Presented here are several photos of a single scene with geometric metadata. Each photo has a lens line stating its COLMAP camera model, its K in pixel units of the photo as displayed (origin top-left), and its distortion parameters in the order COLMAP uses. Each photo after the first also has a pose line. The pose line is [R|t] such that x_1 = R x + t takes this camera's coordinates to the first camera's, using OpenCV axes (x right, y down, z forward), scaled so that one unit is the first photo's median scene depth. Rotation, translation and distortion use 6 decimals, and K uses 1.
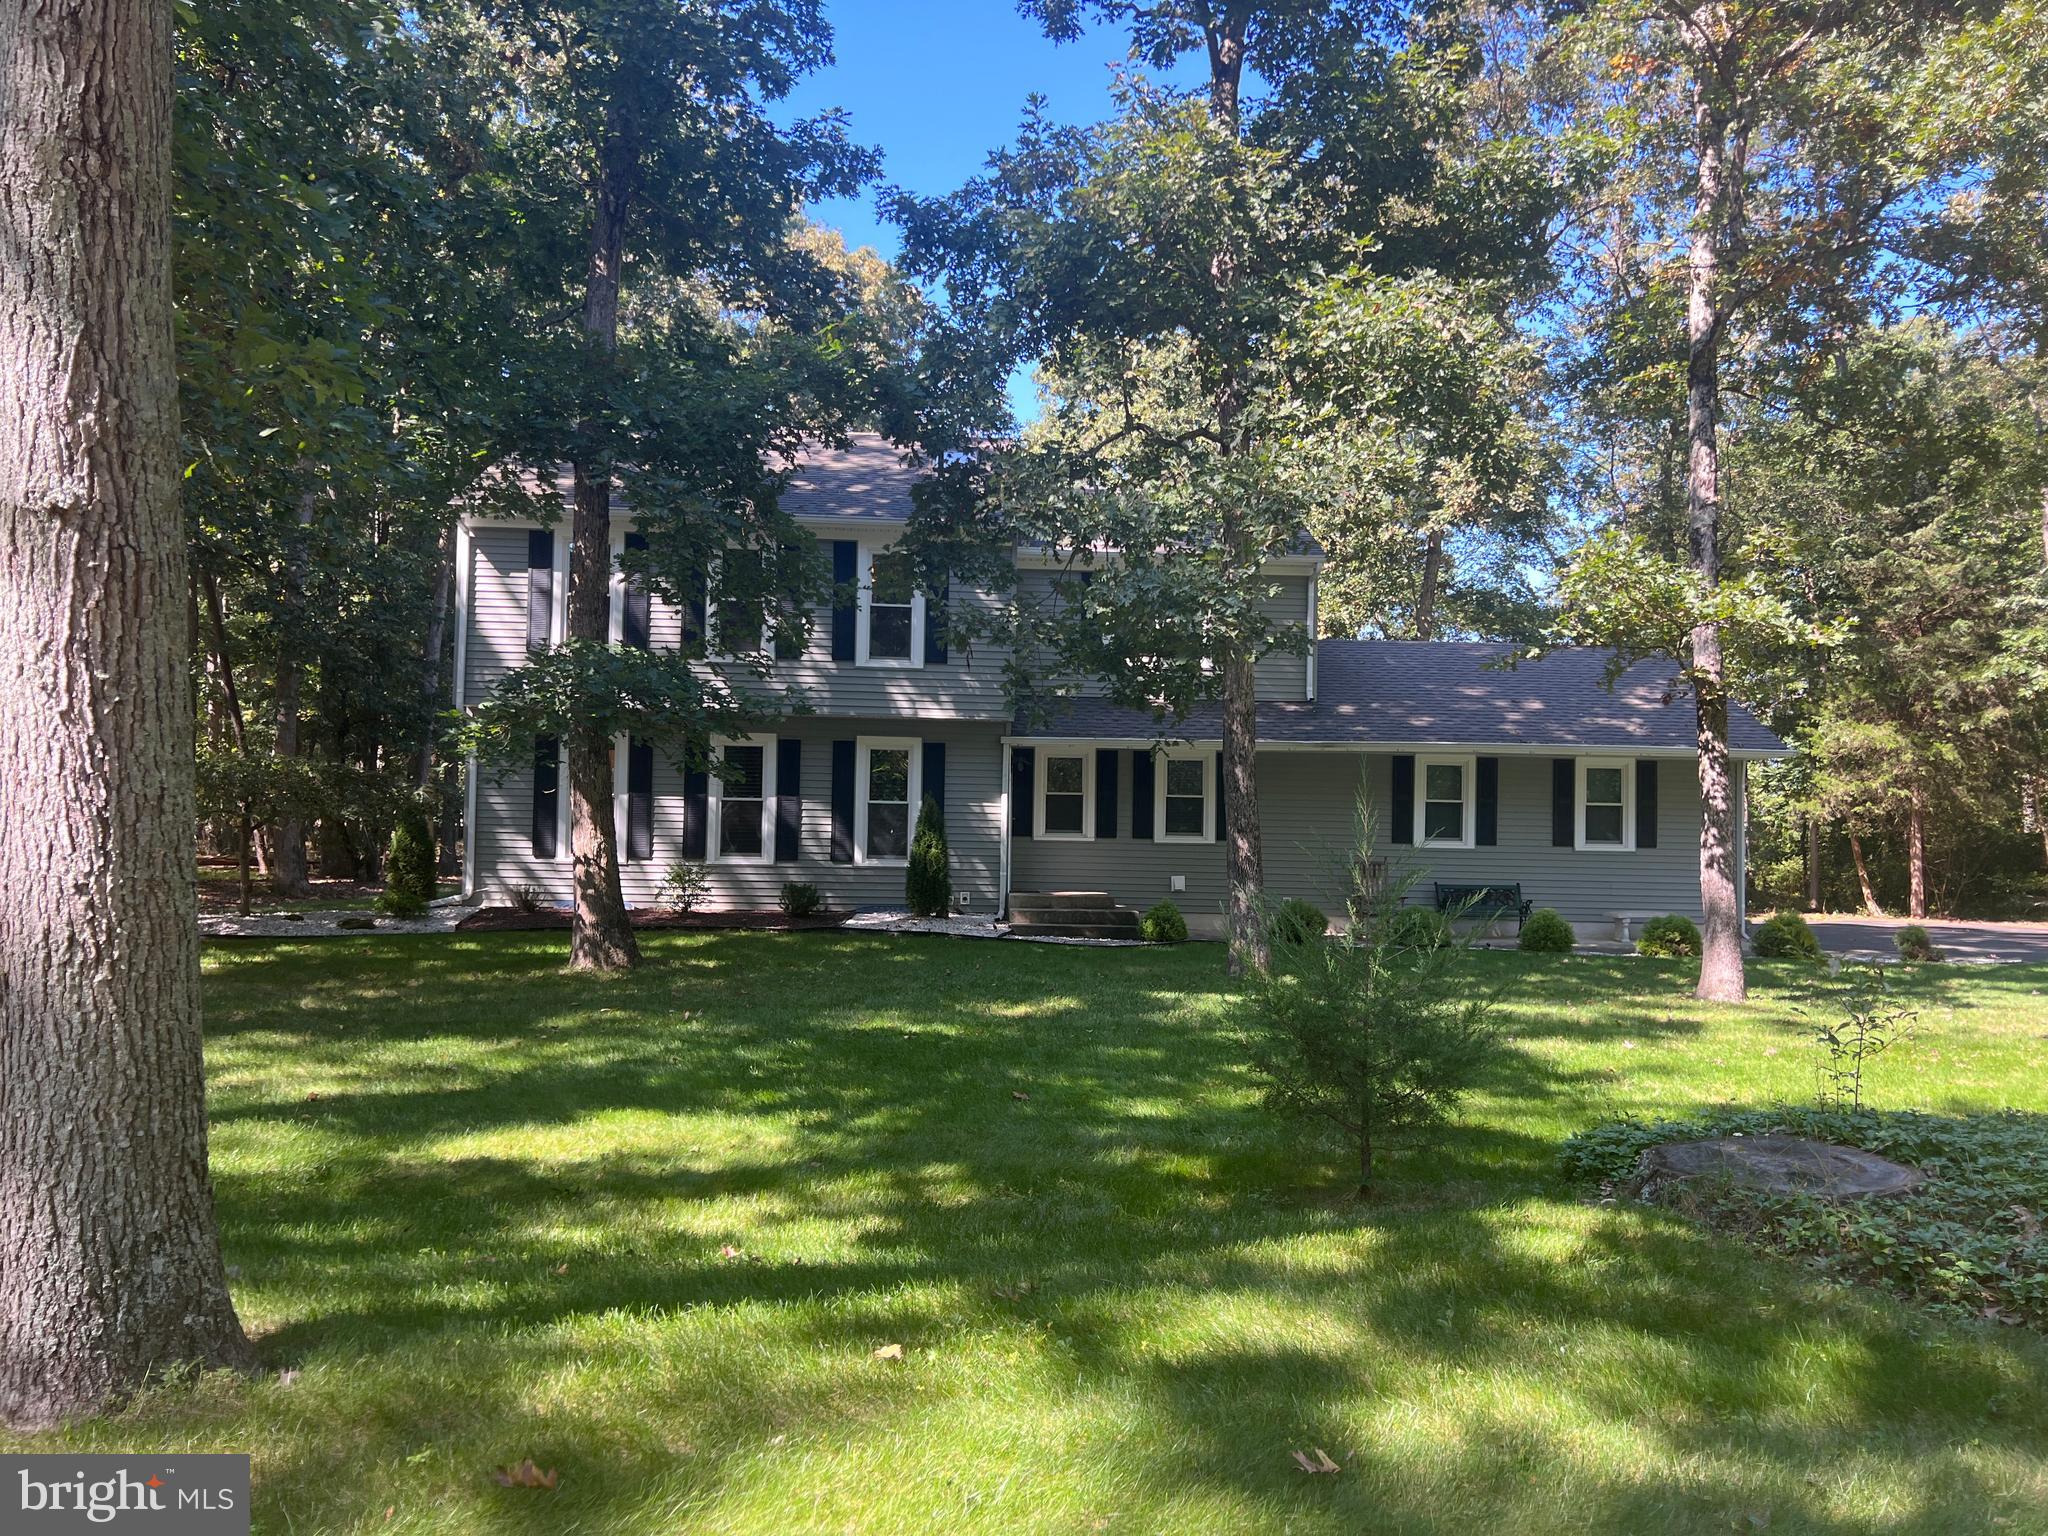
lens RADIAL K [[1528.4, 0, 1006.3], [0, 1528.4, 765.2], [0, 0, 1]] dist [0.057040, -0.070604]
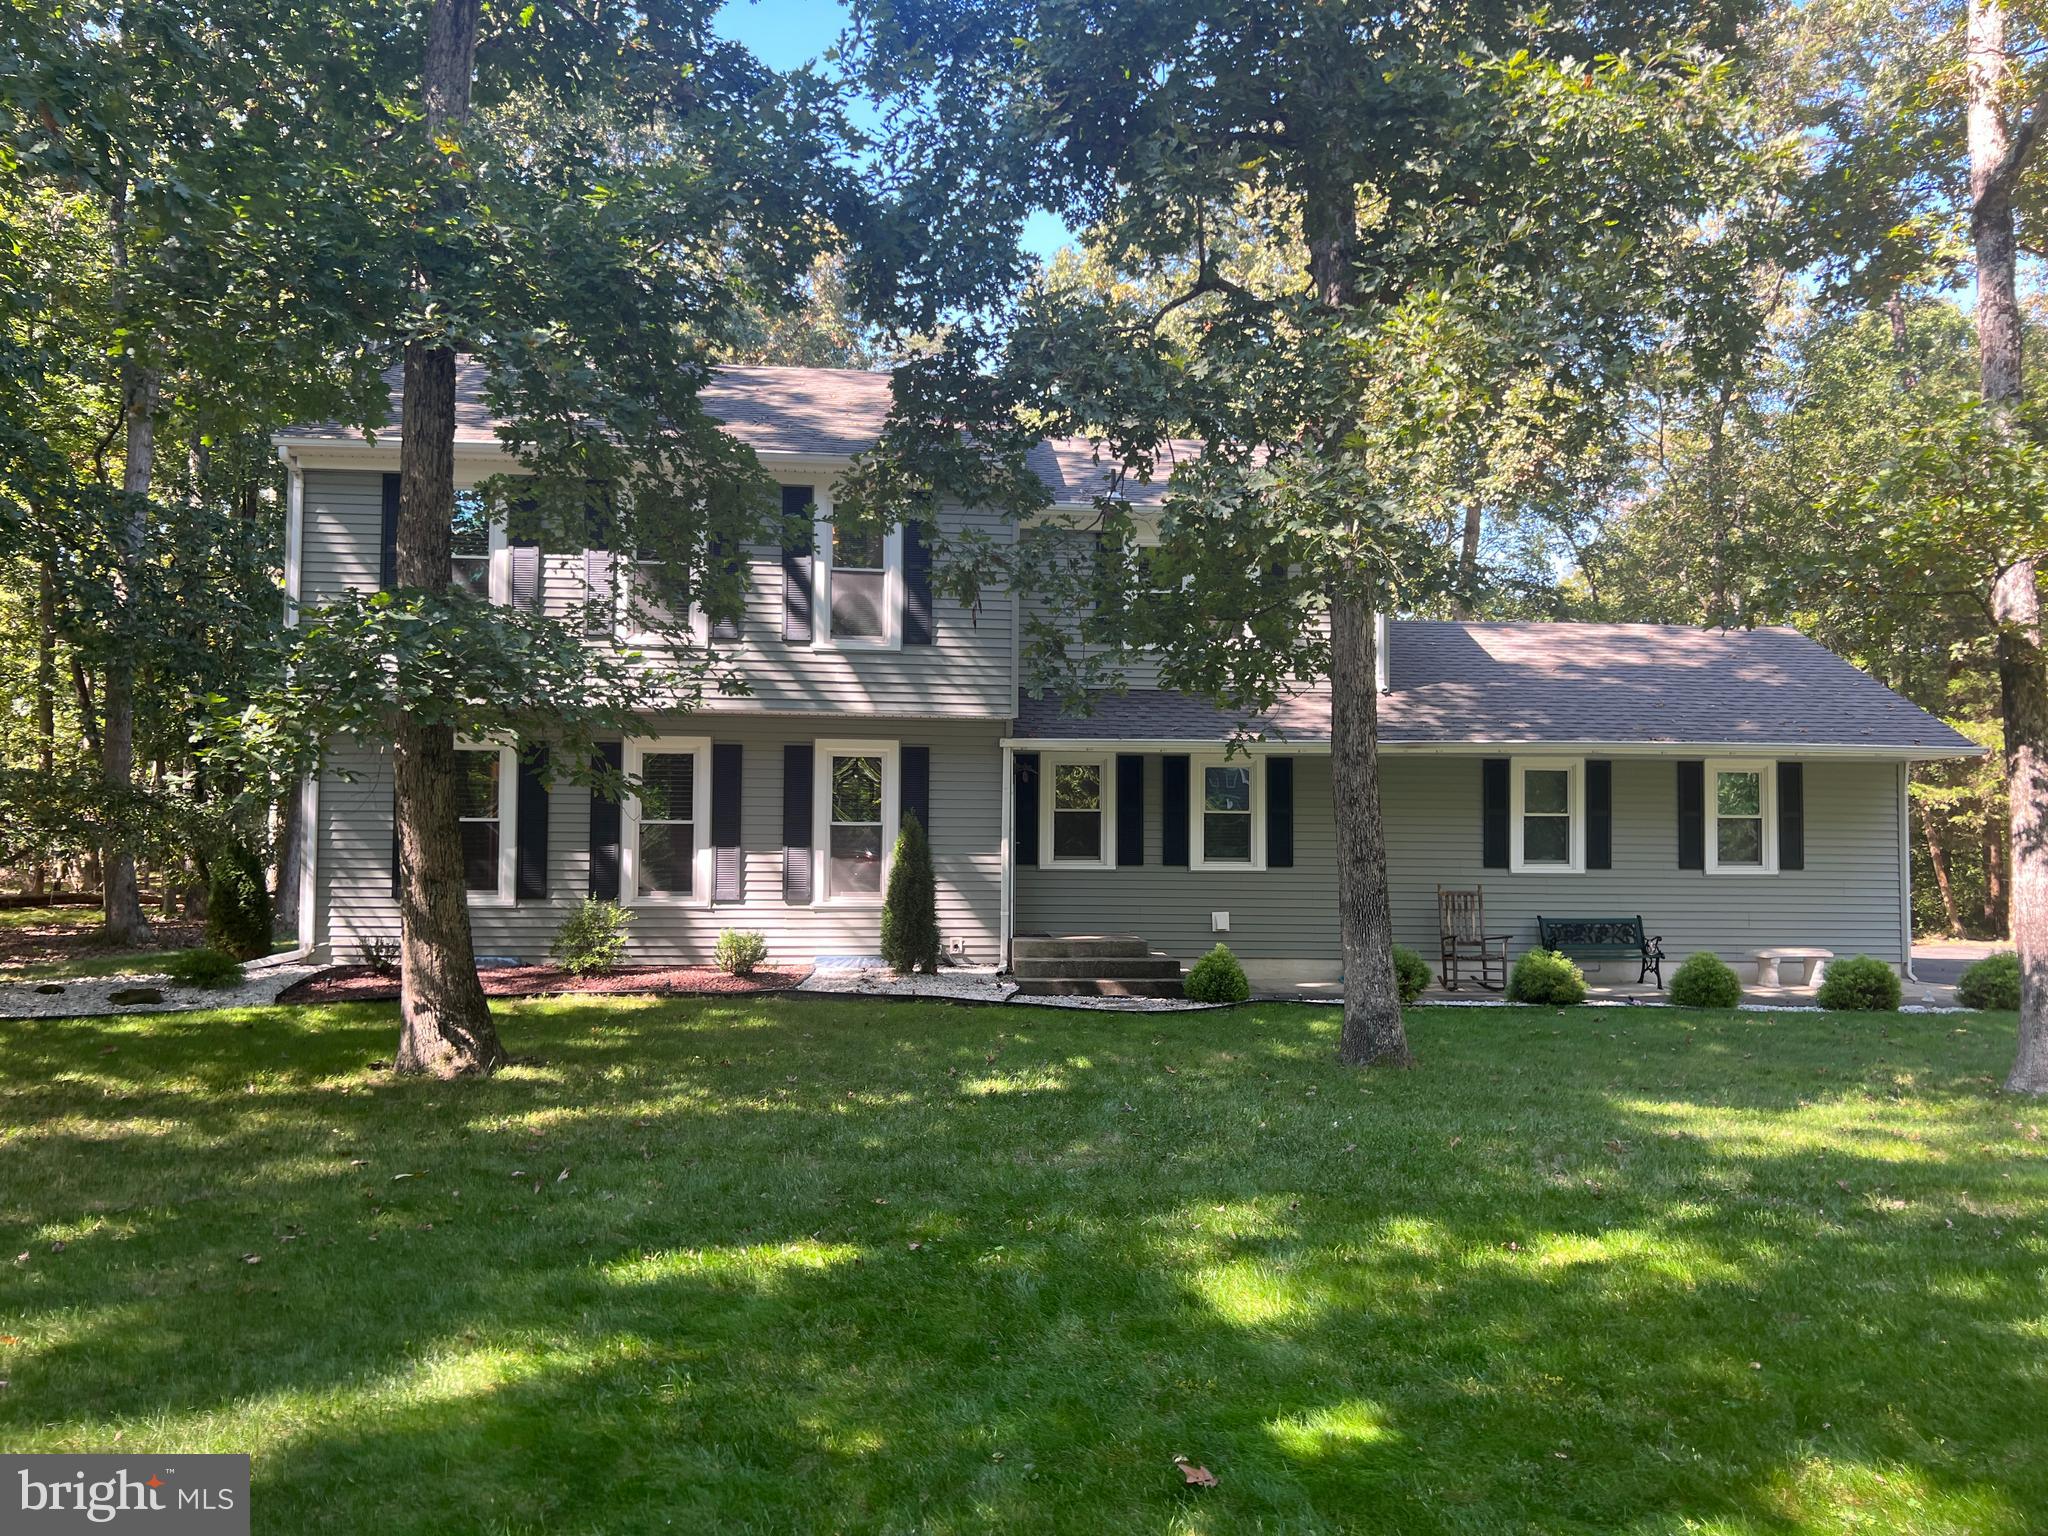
lens RADIAL K [[1528.4, 0, 1034.2], [0, 1528.4, 781.9], [0, 0, 1]] dist [0.057040, -0.070604]
pose [[0.998933, -0.009507, 0.045189, -0.020608], [0.009534, 0.999954, -0.000372, 0.003732], [-0.045184, 0.000803, 0.998978, 0.204724]]
